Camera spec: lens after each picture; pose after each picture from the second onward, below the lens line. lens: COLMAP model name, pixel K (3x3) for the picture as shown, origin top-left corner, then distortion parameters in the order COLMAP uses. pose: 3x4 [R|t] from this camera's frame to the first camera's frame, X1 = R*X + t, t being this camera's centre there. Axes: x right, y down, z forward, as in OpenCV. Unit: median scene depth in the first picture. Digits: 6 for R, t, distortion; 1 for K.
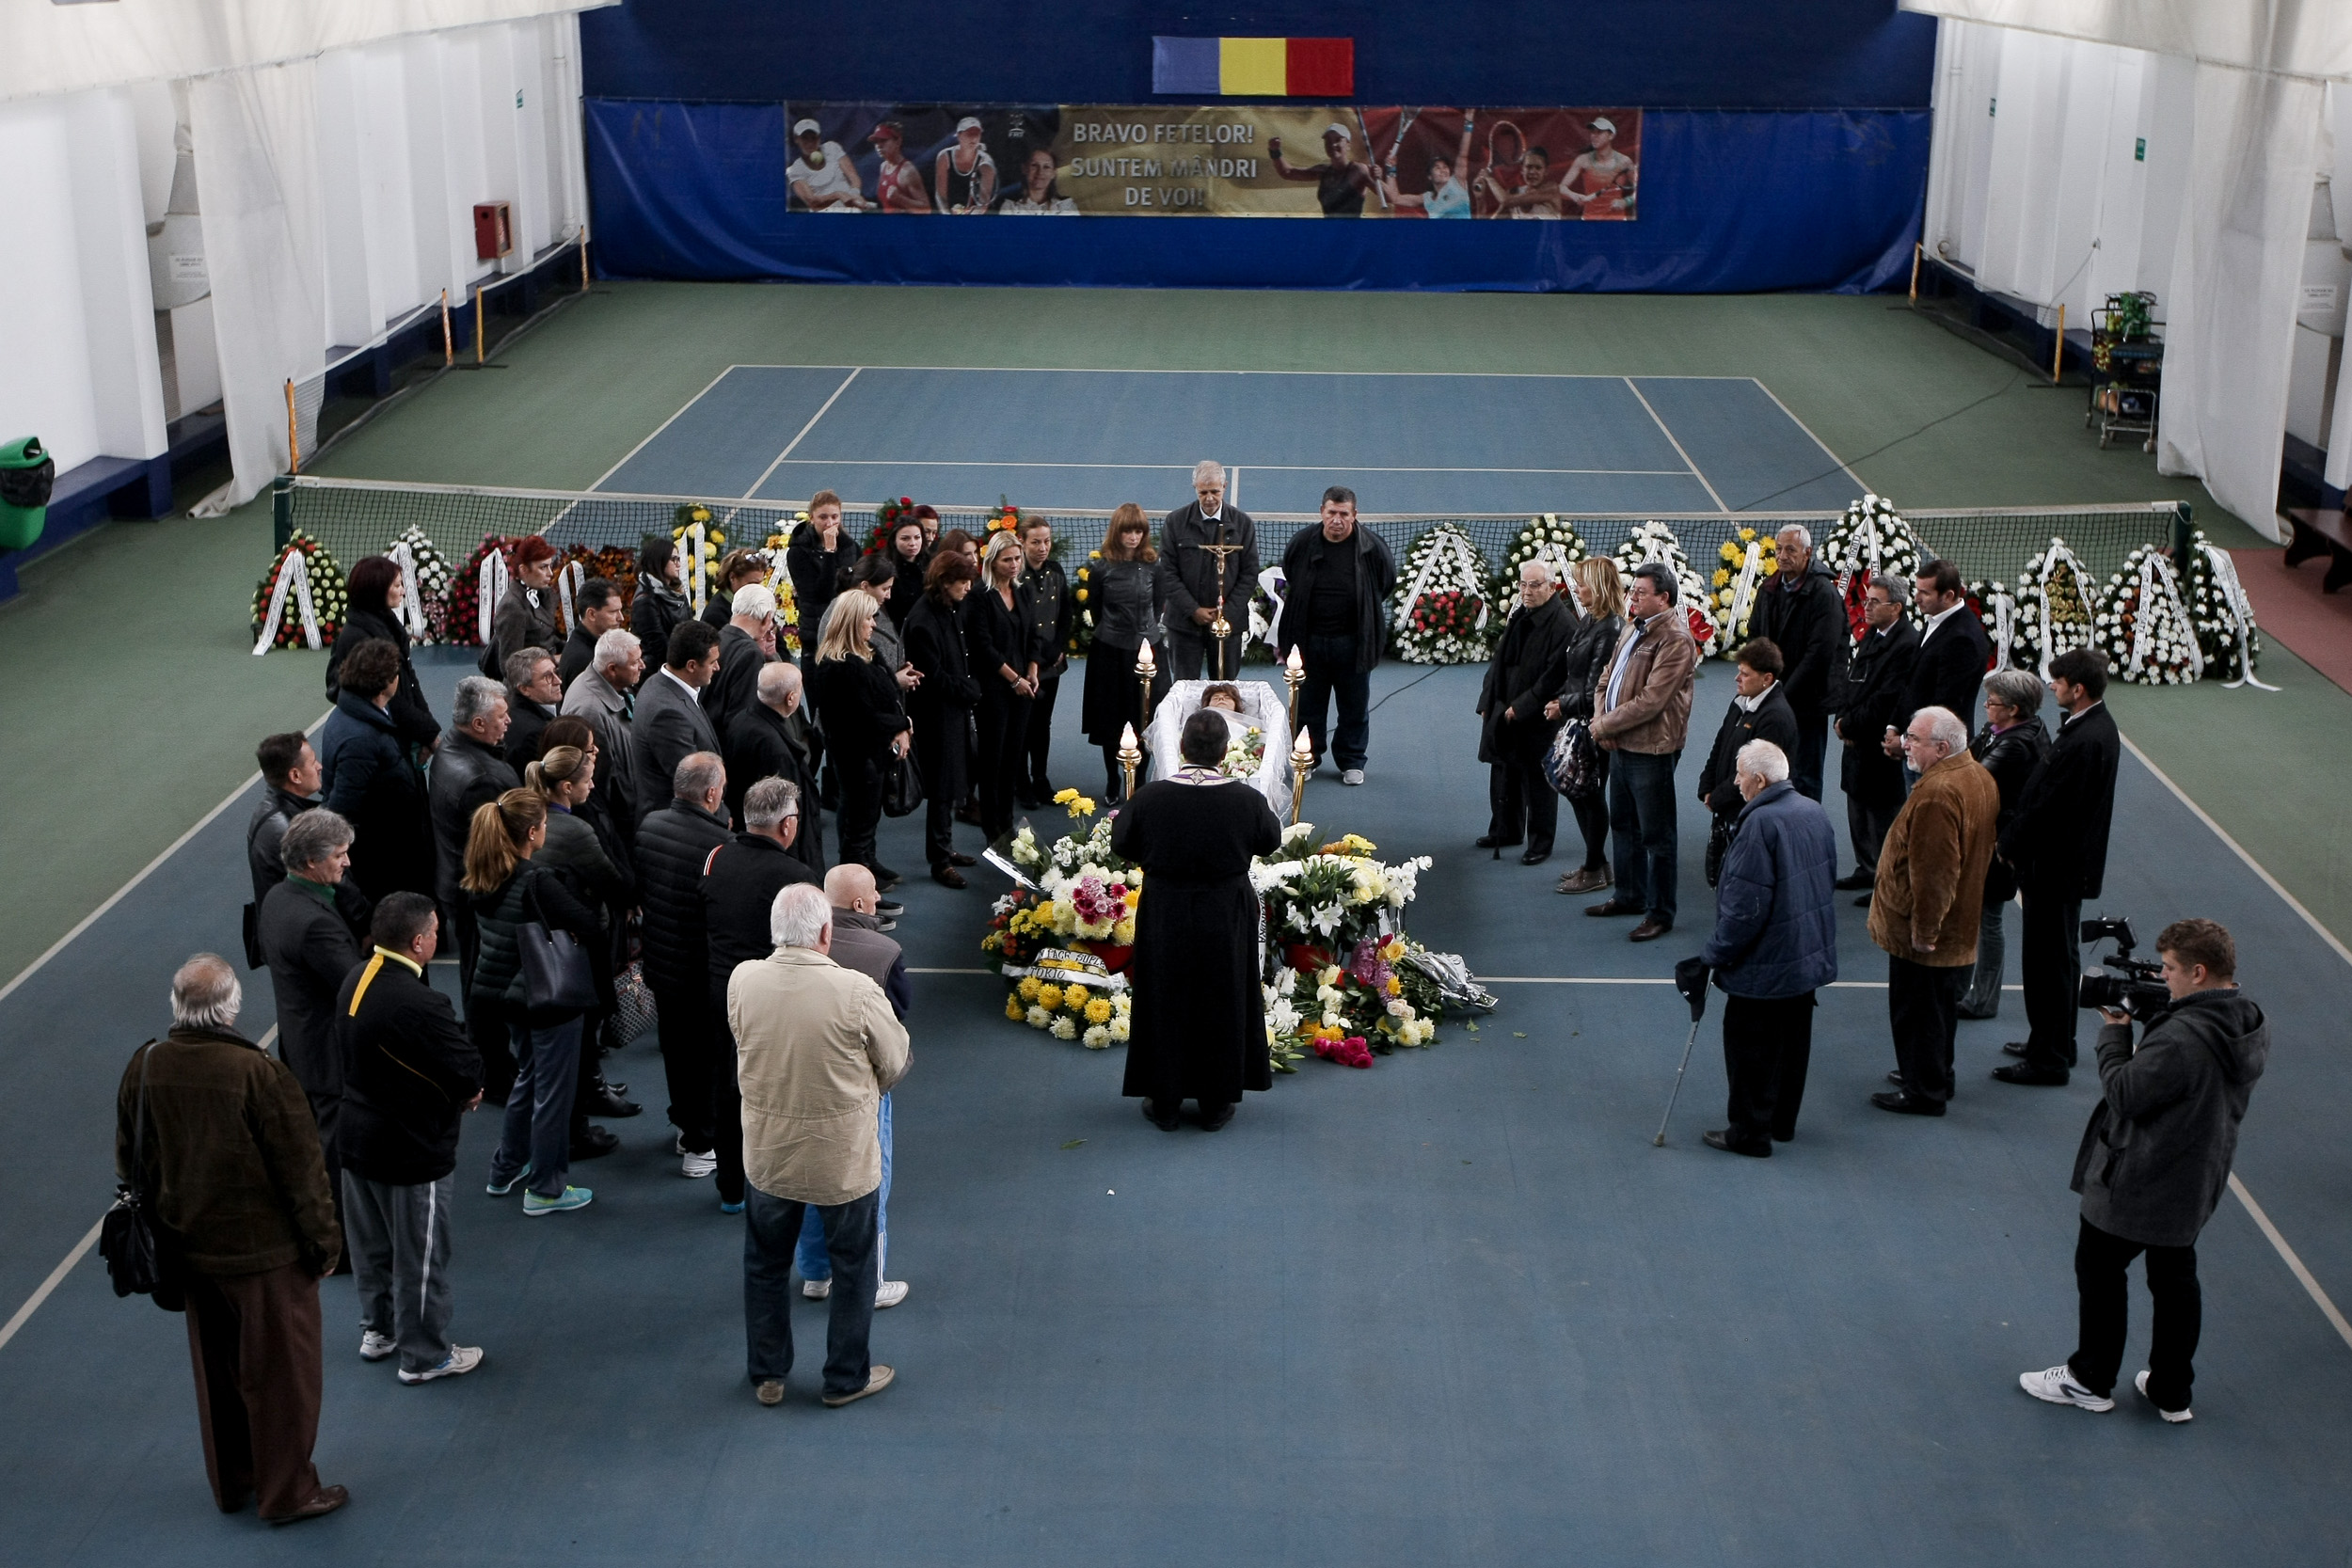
lens RADIAL K [[2957.8, 0, 1189.7], [0, 2957.8, 768.8], [0, 0, 1]] dist [0.032043, 0.000000]
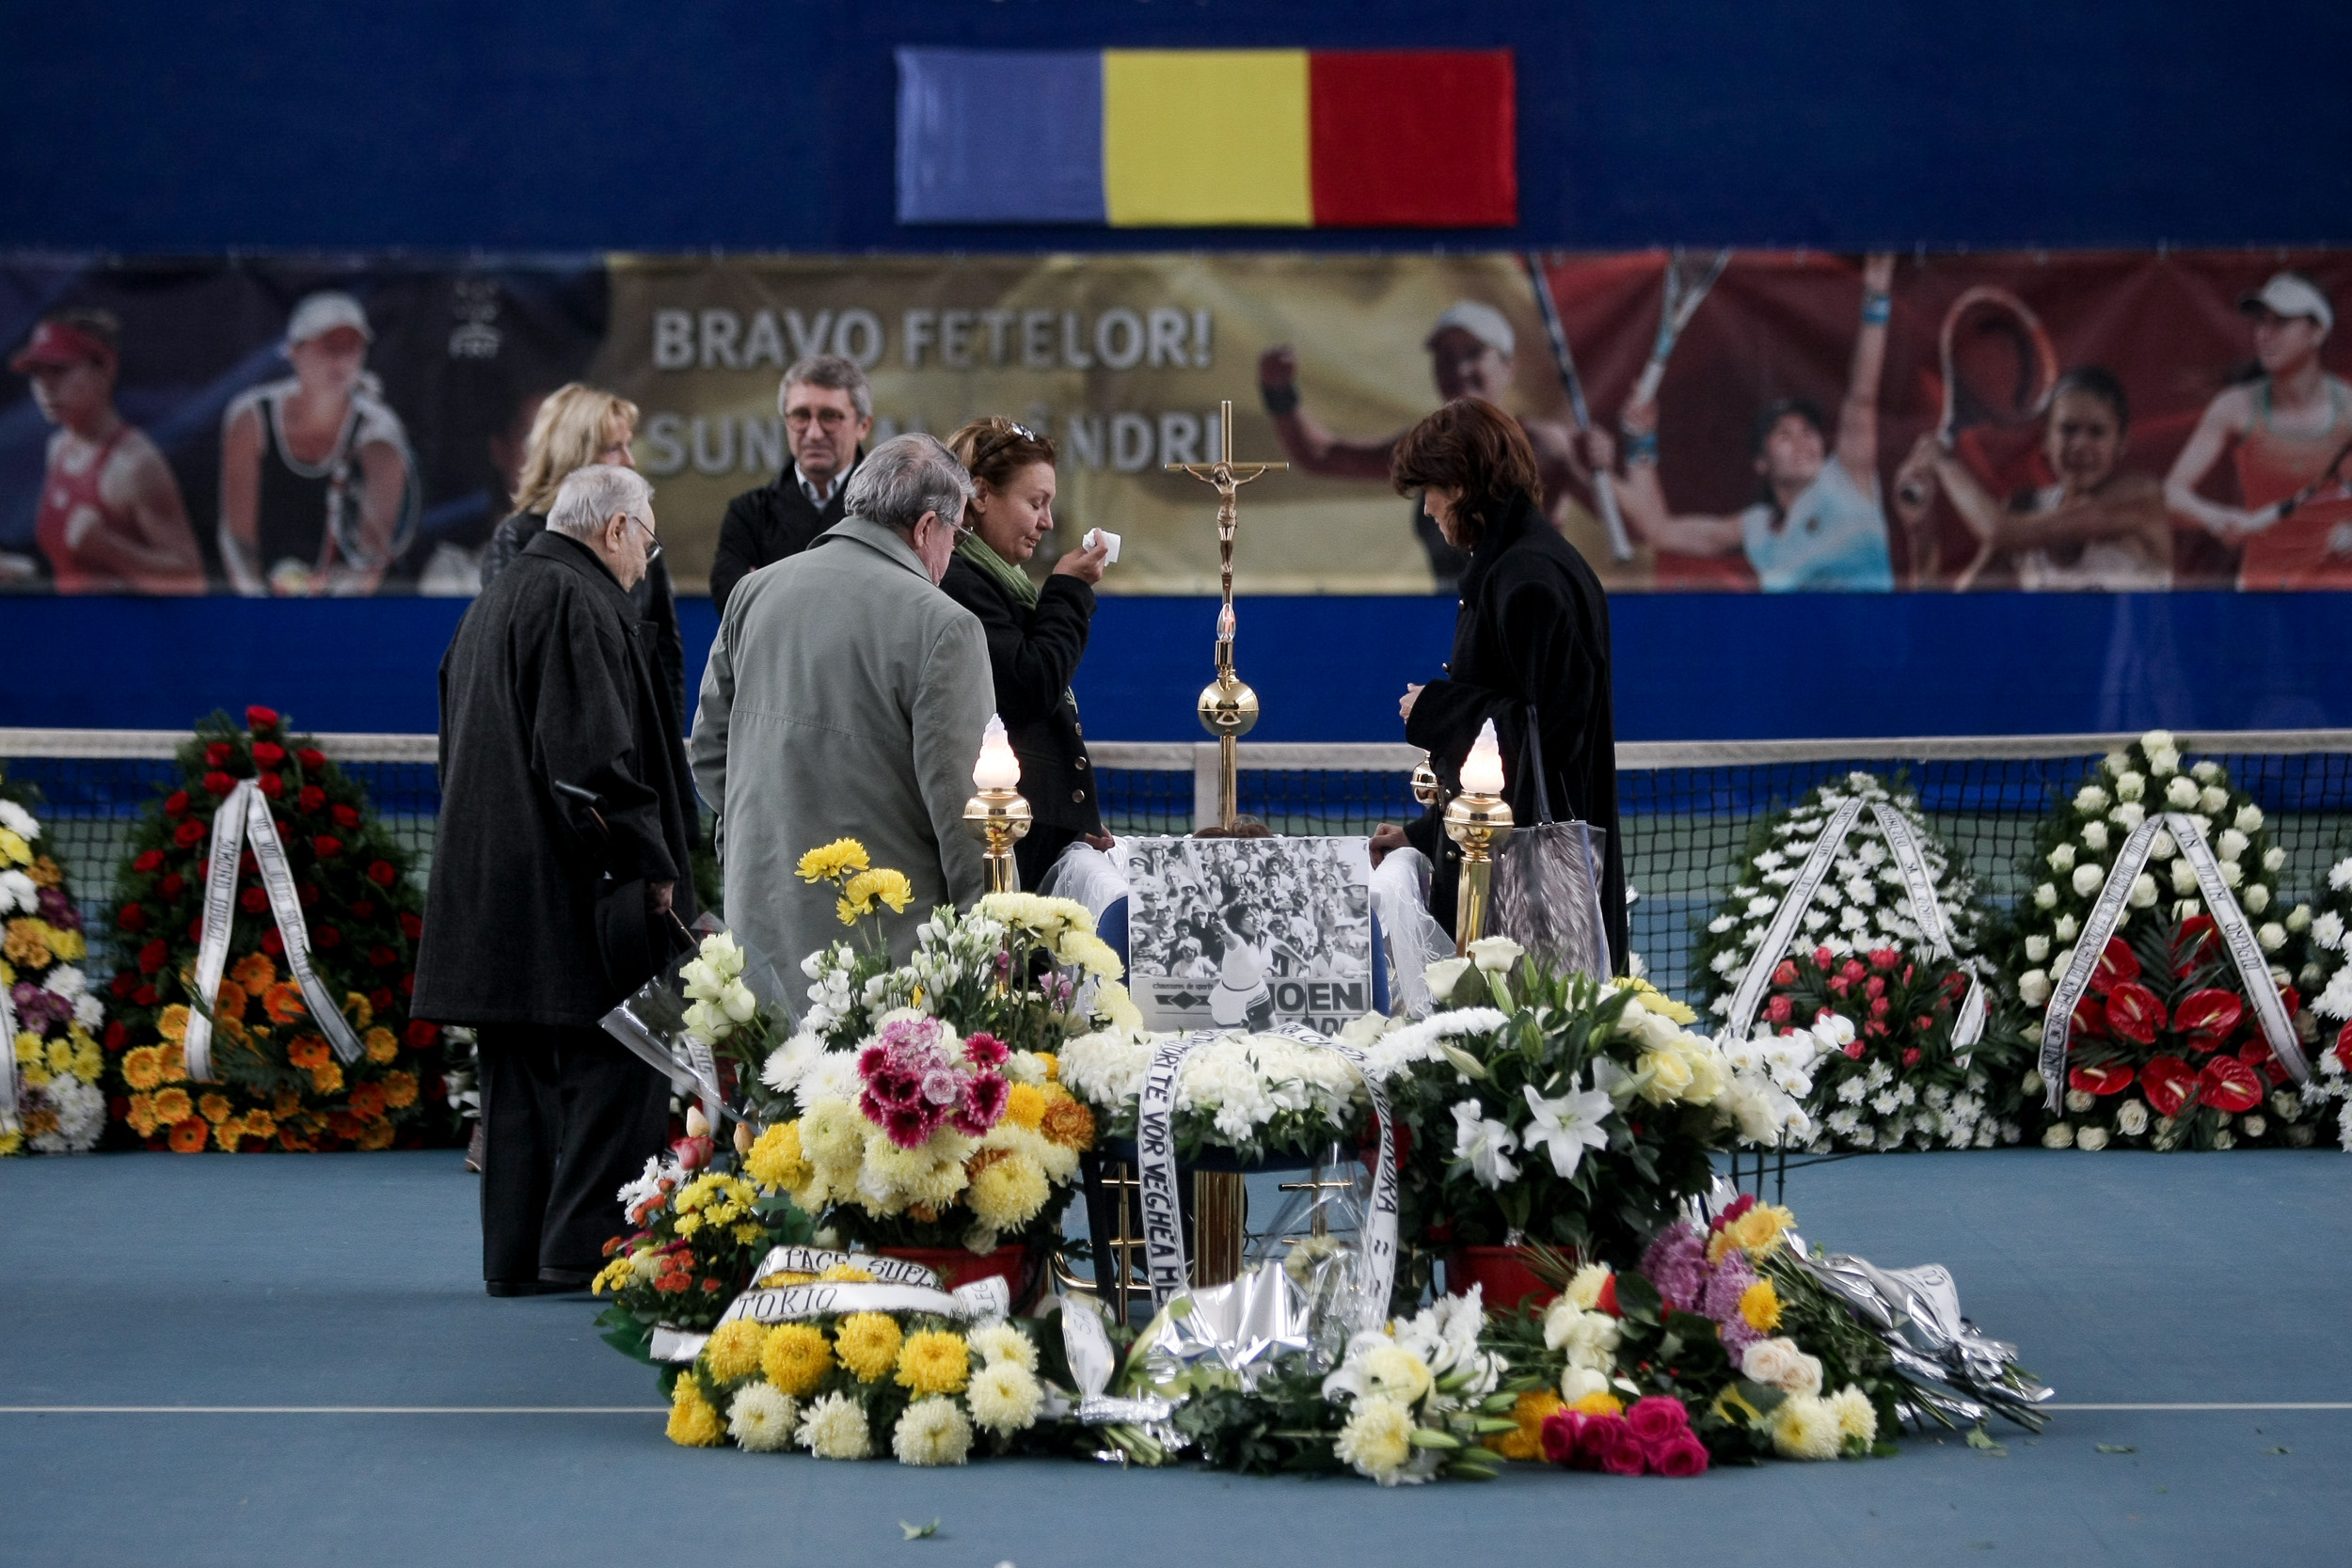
lens RADIAL K [[10356.8, 0, 1223.6], [0, 10356.8, 828.9], [0, 0, 1]] dist [0.225214, 0.000000]
pose [[0.999502, -0.009434, 0.030129, -0.021825], [0.016583, 0.968938, -0.246745, 0.216267], [-0.026865, 0.247122, 0.968612, -0.150229]]
